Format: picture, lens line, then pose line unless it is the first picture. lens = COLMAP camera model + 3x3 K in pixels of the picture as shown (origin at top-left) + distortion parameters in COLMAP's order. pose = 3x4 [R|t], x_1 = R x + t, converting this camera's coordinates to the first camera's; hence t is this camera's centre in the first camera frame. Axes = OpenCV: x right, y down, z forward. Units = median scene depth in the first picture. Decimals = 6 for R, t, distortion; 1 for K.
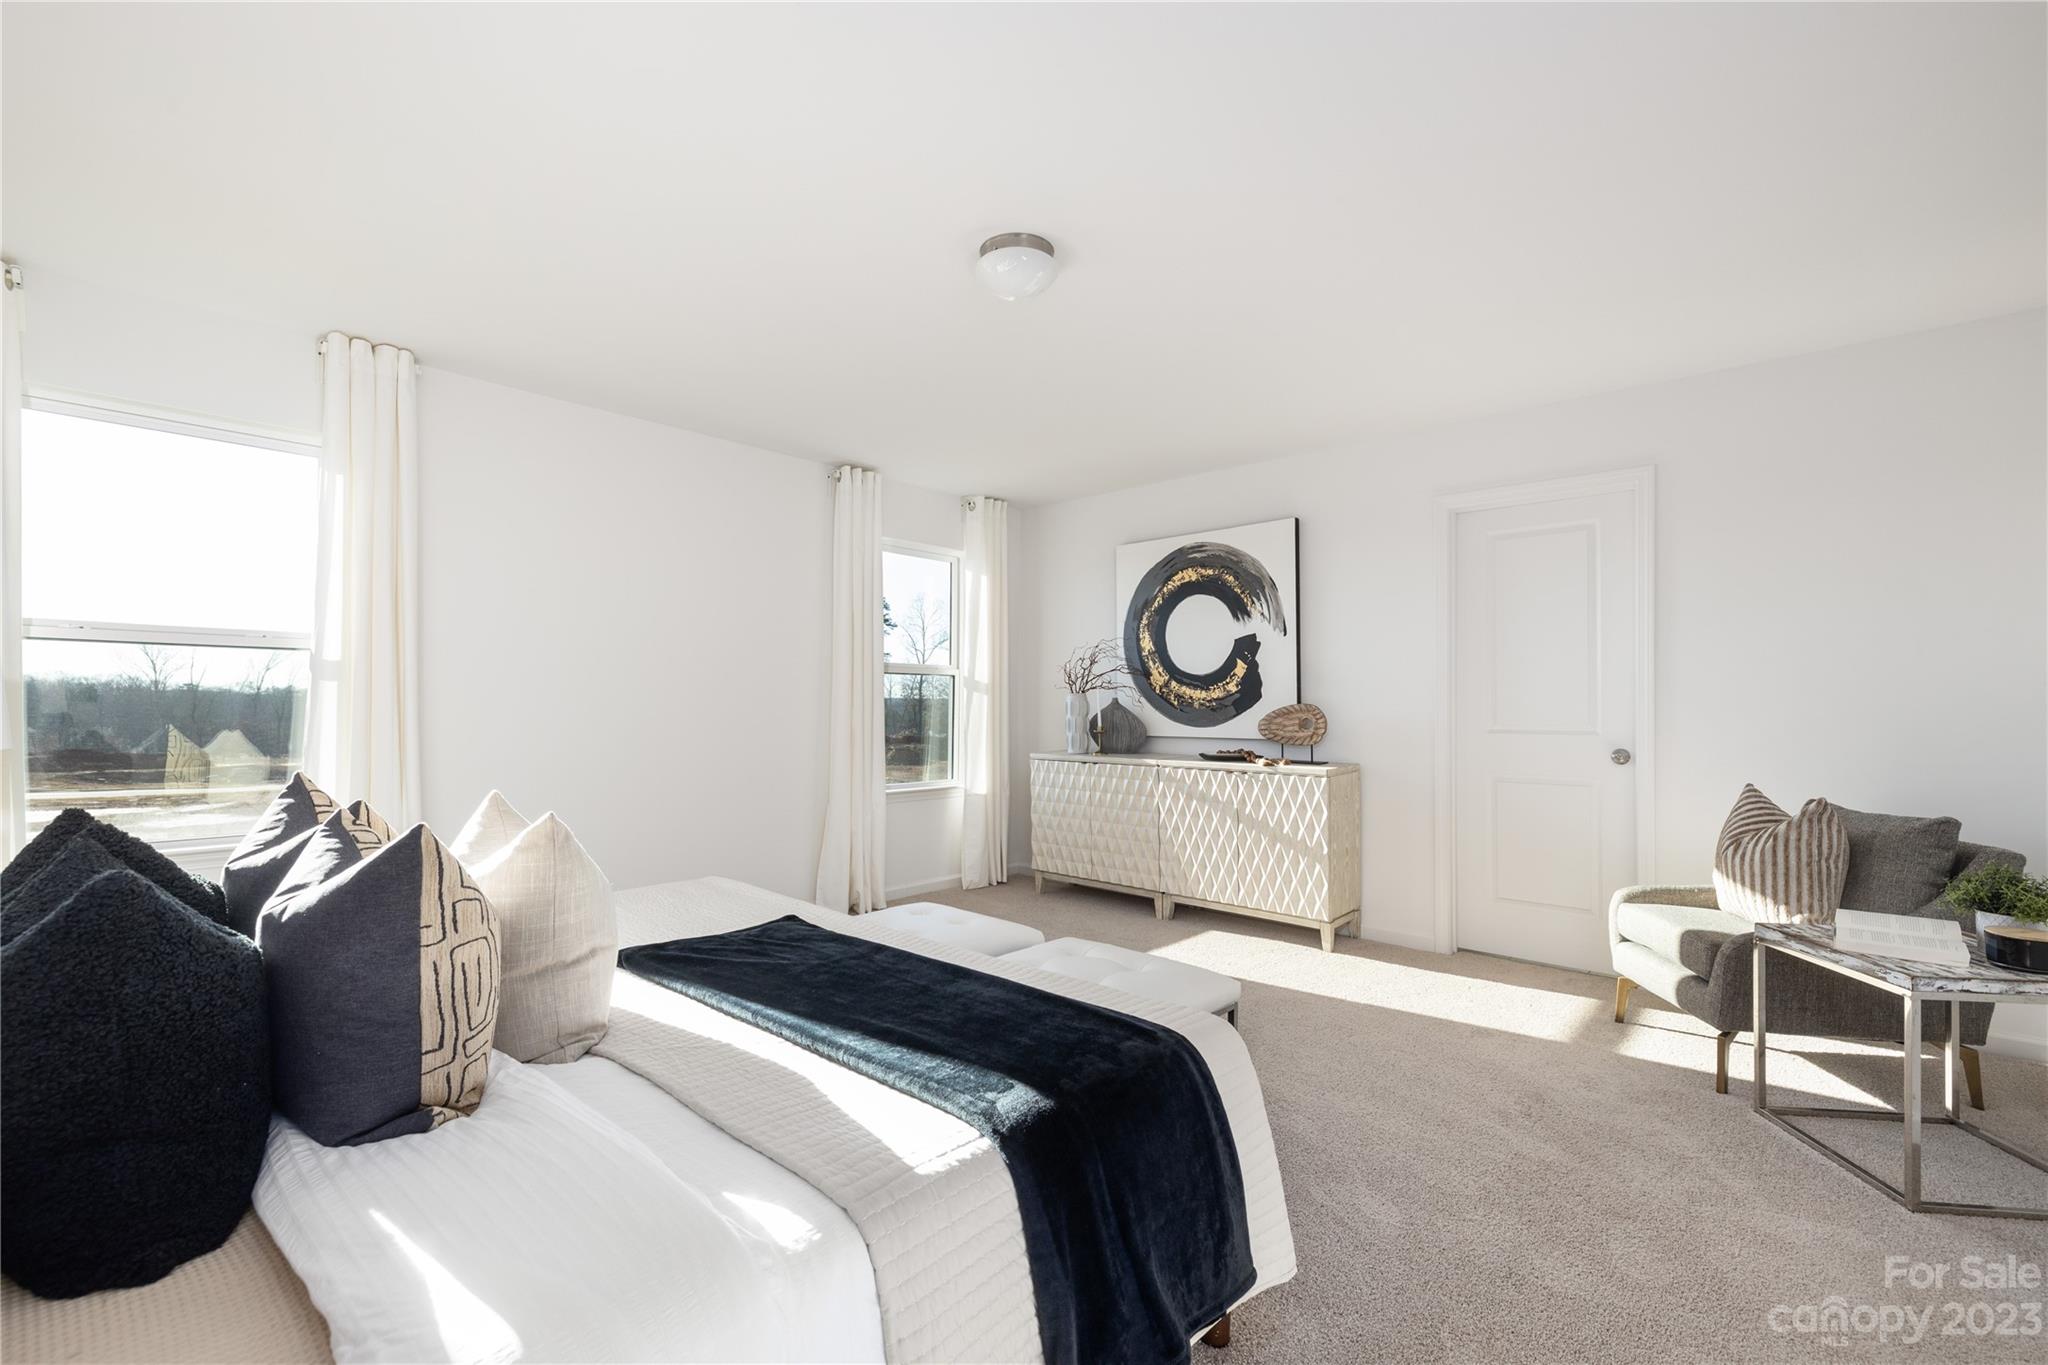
lens RADIAL K [[912.8, 0, 1017.6], [0, 912.8, 707.8], [0, 0, 1]] dist [0.000519, 0.000026]
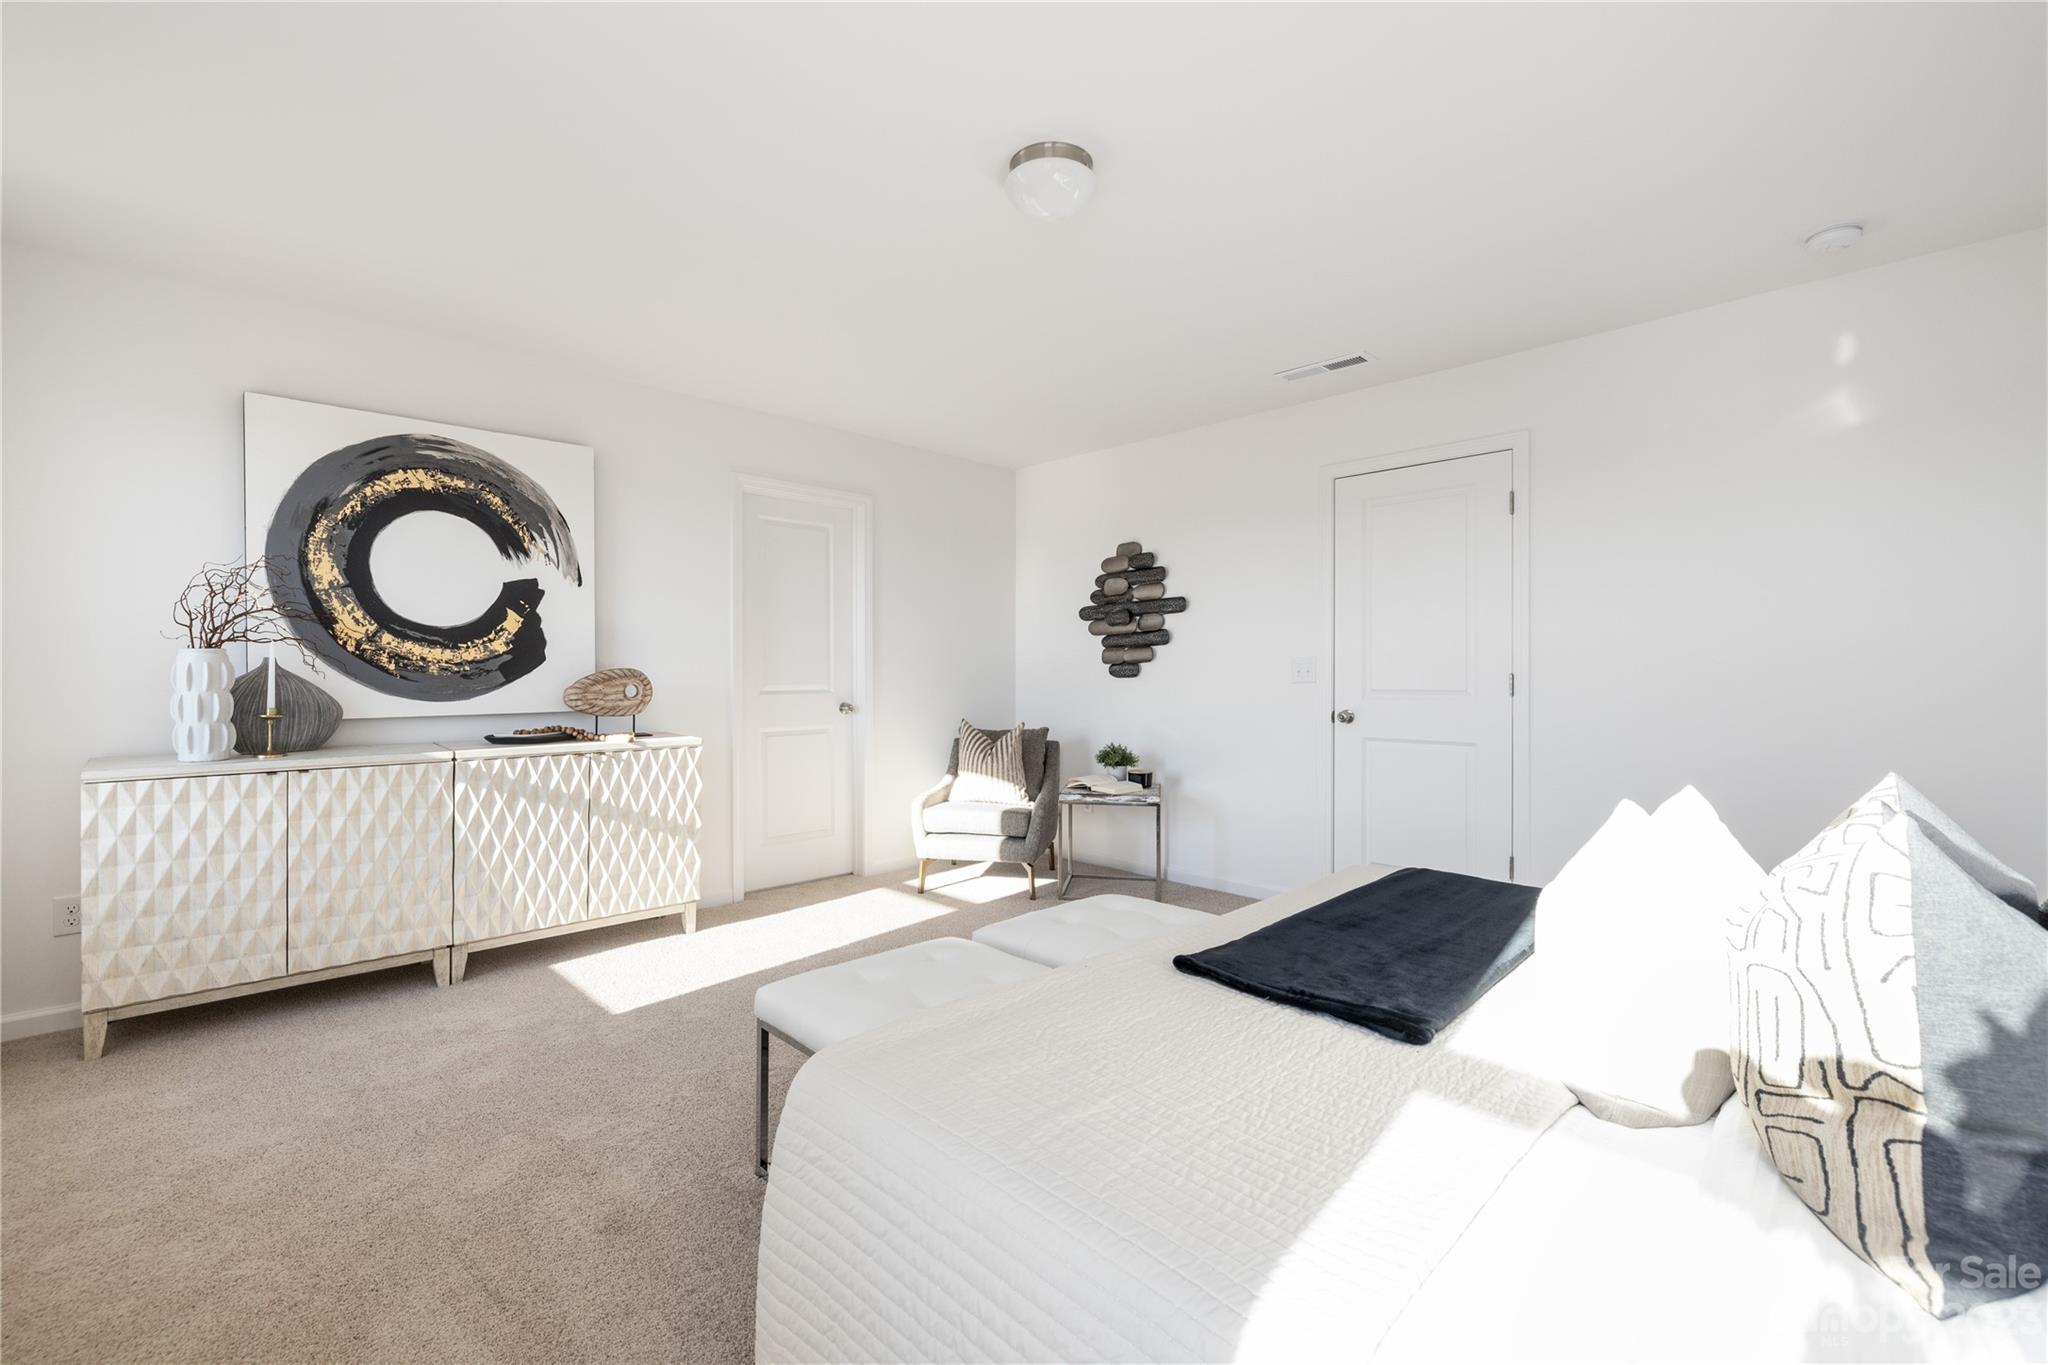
lens RADIAL K [[874.3, 0, 1024.0], [0, 874.3, 682.5], [0, 0, 1]] dist [-0.001145, -0.000094]
pose [[0.031815, -0.019952, 0.999295, -0.466859], [-0.001560, 0.999799, 0.020012, -0.007578], [-0.999493, -0.002196, 0.031778, 0.543091]]
